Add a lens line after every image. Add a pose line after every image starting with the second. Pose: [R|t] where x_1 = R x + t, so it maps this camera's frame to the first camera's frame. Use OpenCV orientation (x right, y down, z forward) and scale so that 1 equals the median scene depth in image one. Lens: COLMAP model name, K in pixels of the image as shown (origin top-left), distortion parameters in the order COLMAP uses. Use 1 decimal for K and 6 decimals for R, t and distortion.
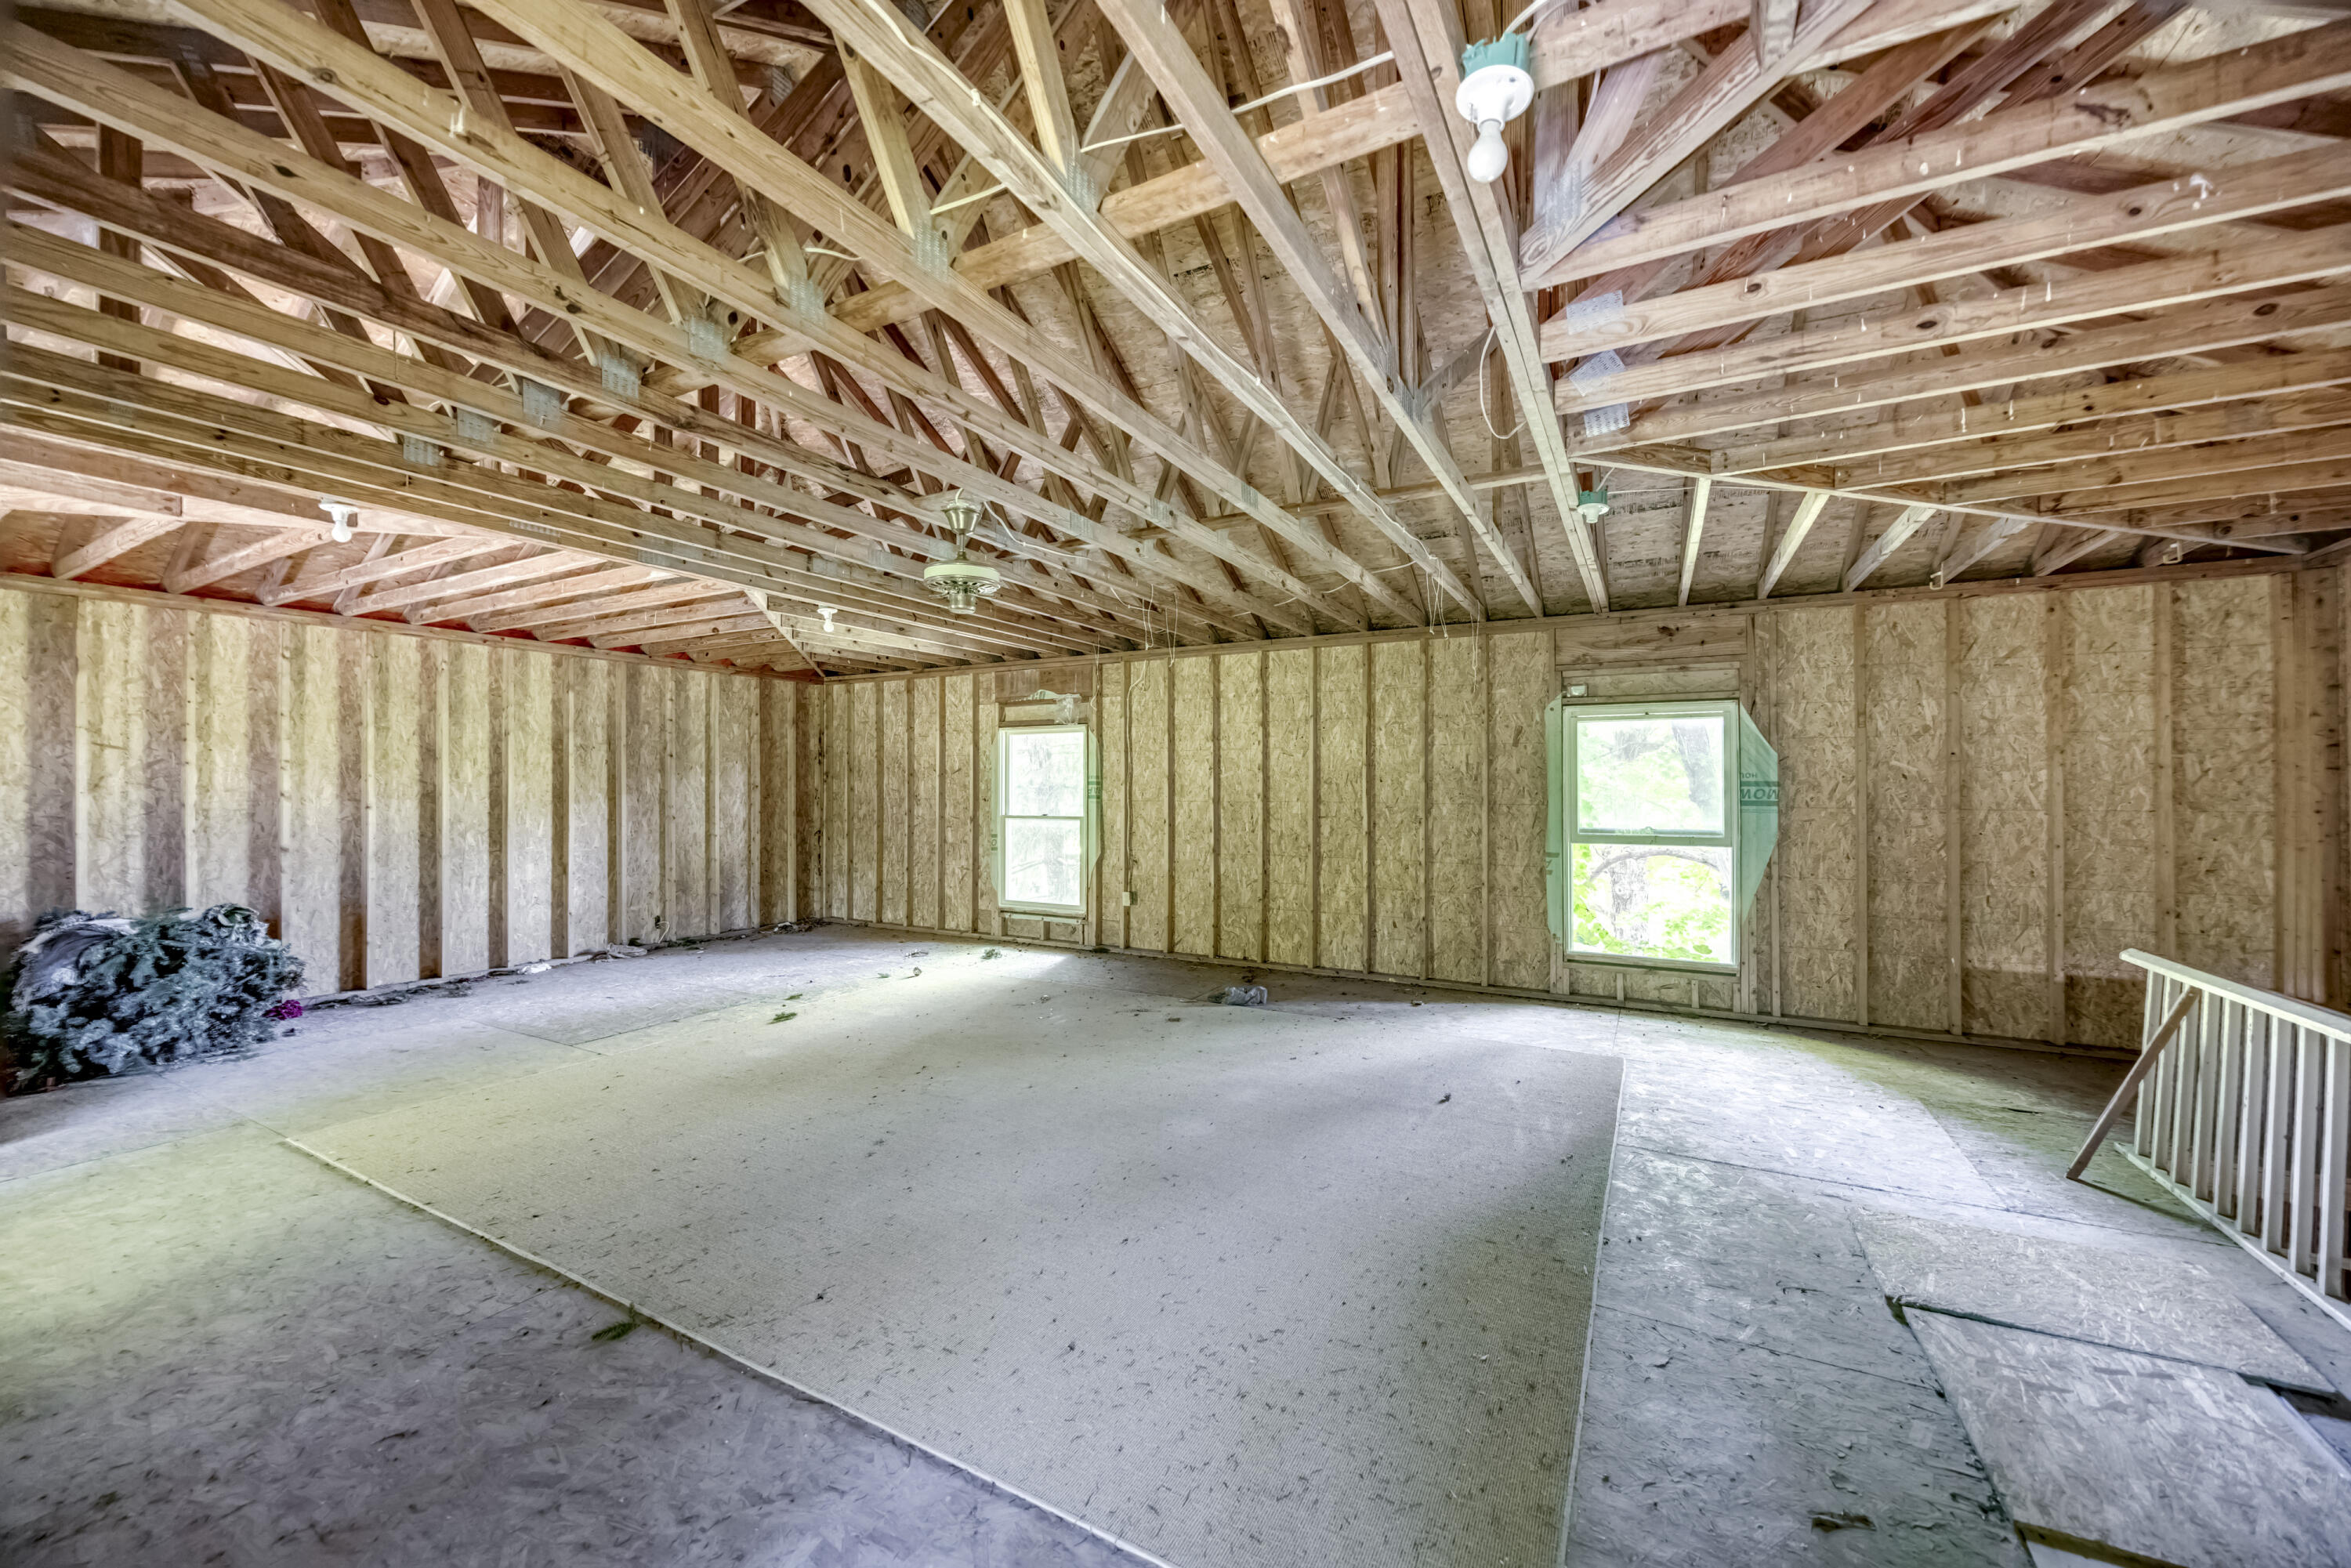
lens RADIAL K [[897.6, 0, 1177.8], [0, 897.6, 793.1], [0, 0, 1]] dist [-0.007288, 0.001122]
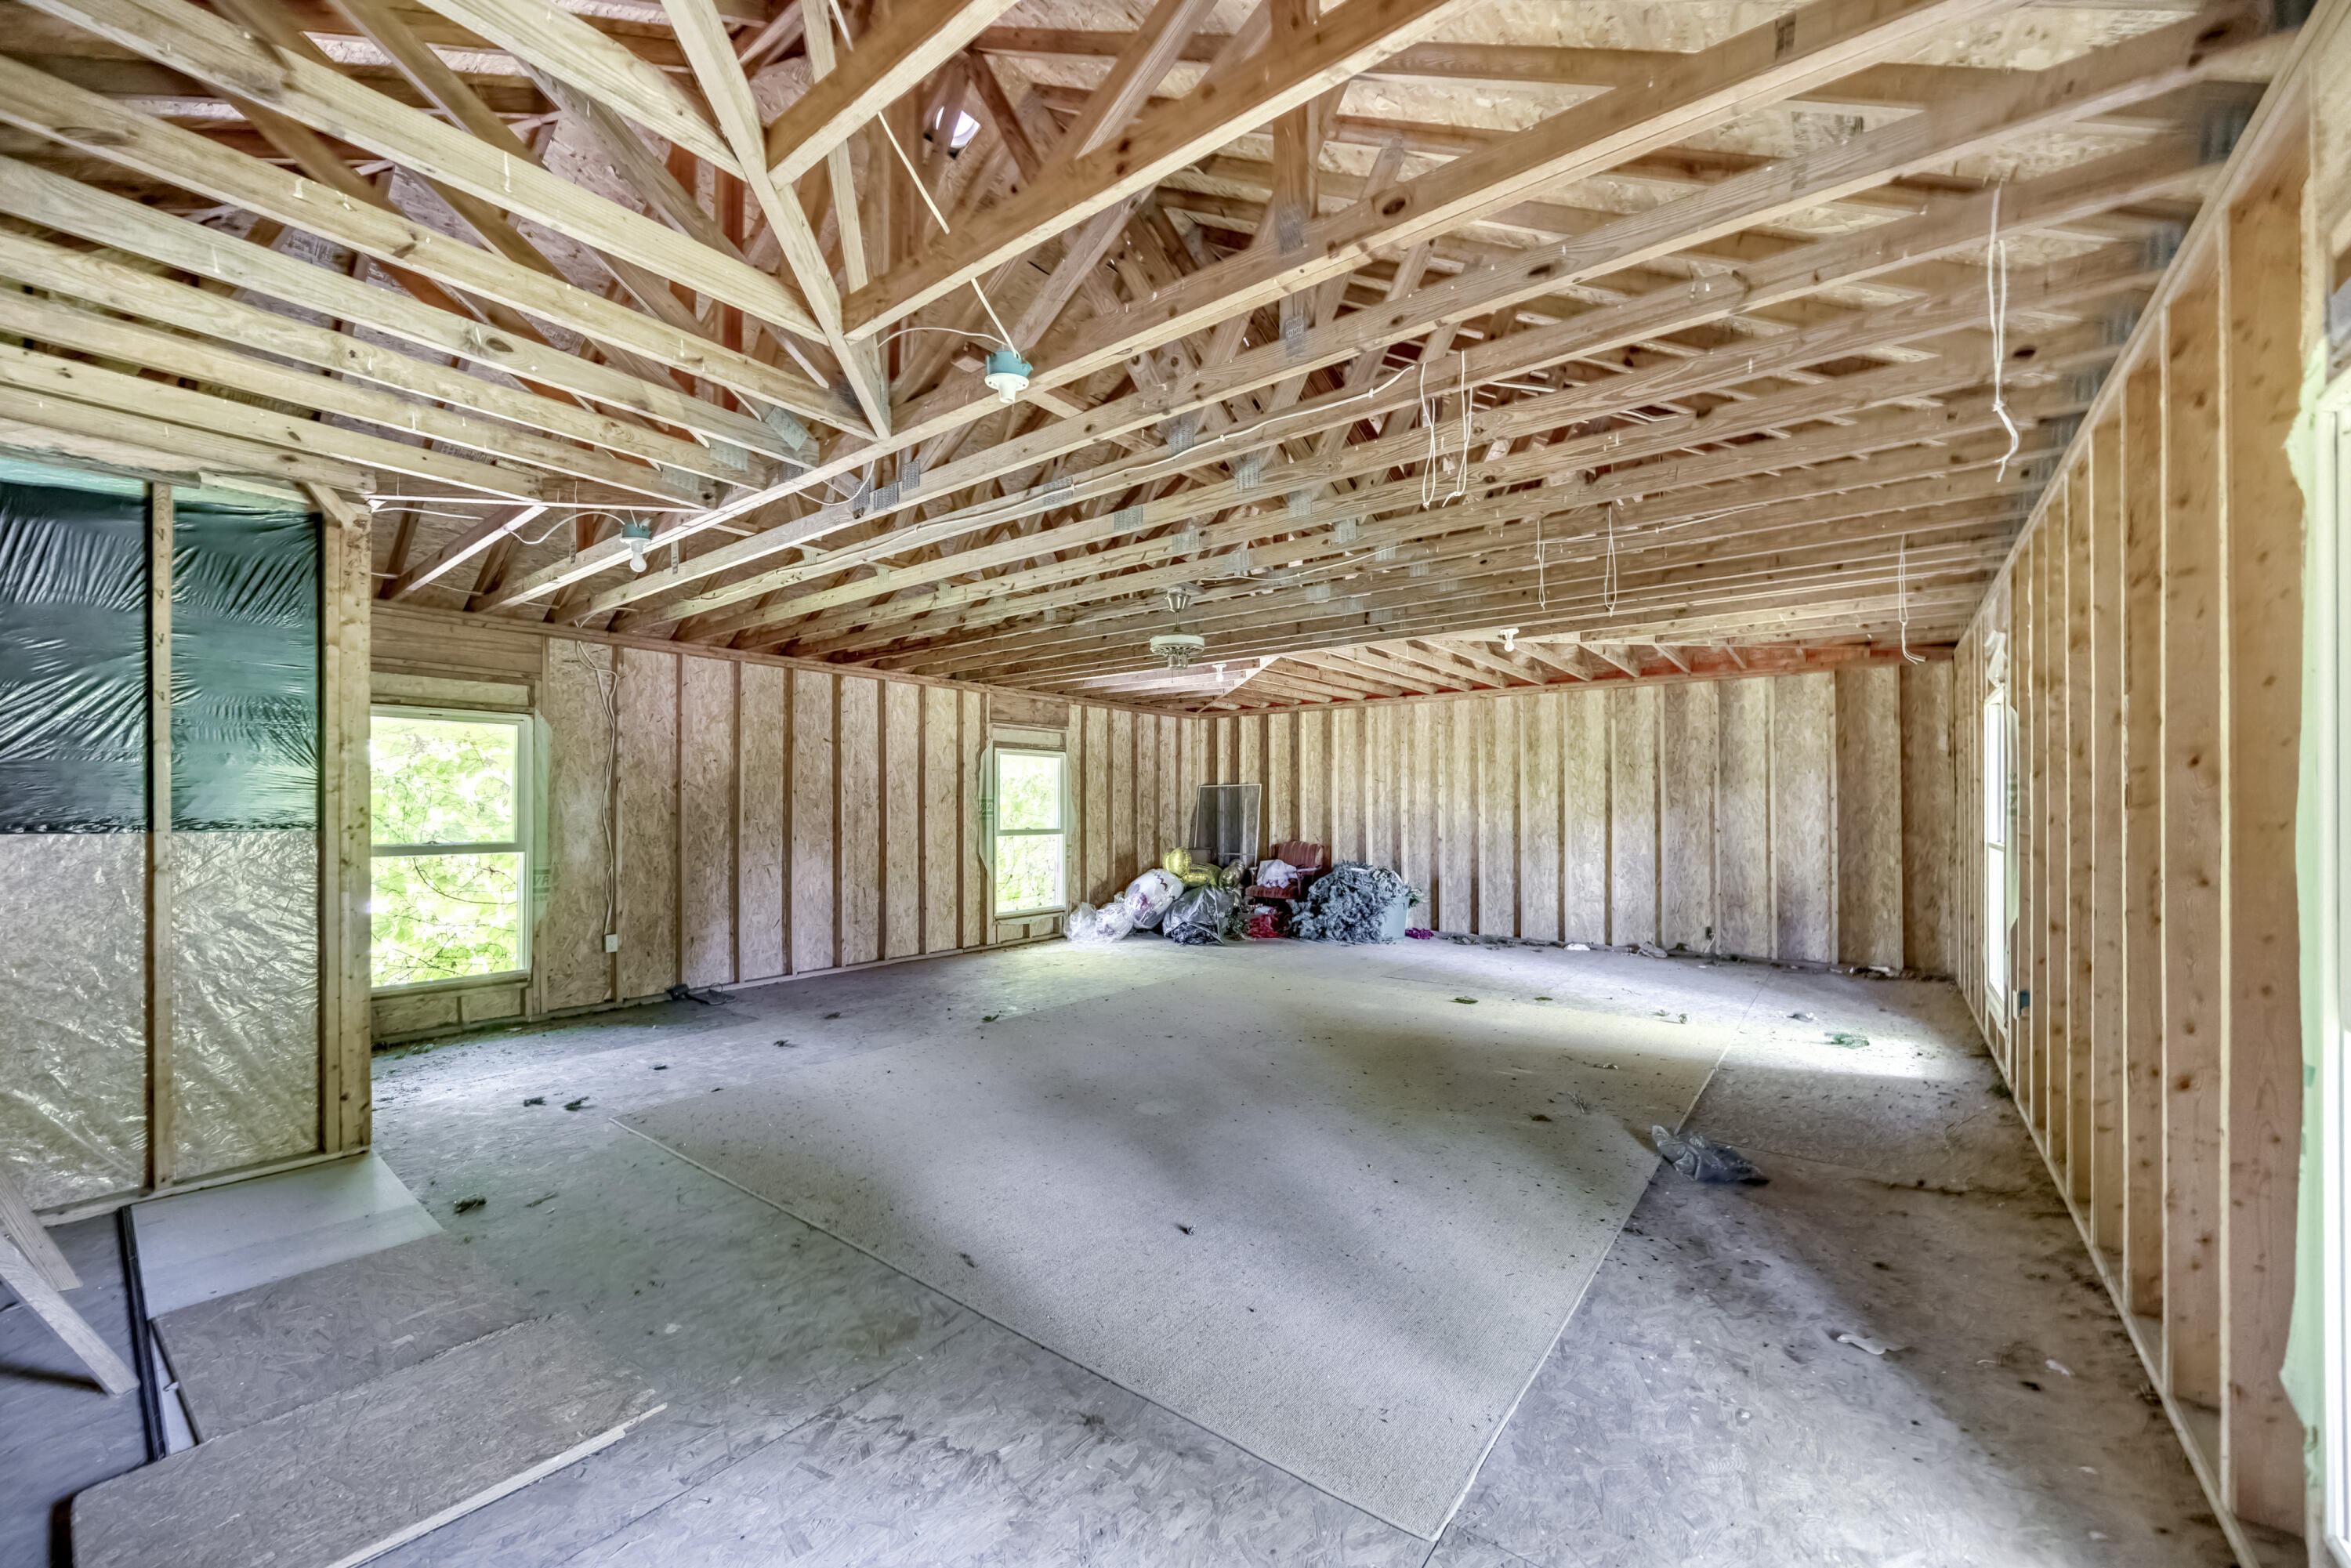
lens RADIAL K [[897.6, 0, 1181.8], [0, 897.6, 798.7], [0, 0, 1]] dist [-0.007288, 0.001122]
pose [[-0.146536, -0.004016, -0.989197, 0.575620], [-0.000341, 0.999992, -0.004009, -0.004807], [0.989205, -0.000250, -0.146536, 0.616011]]
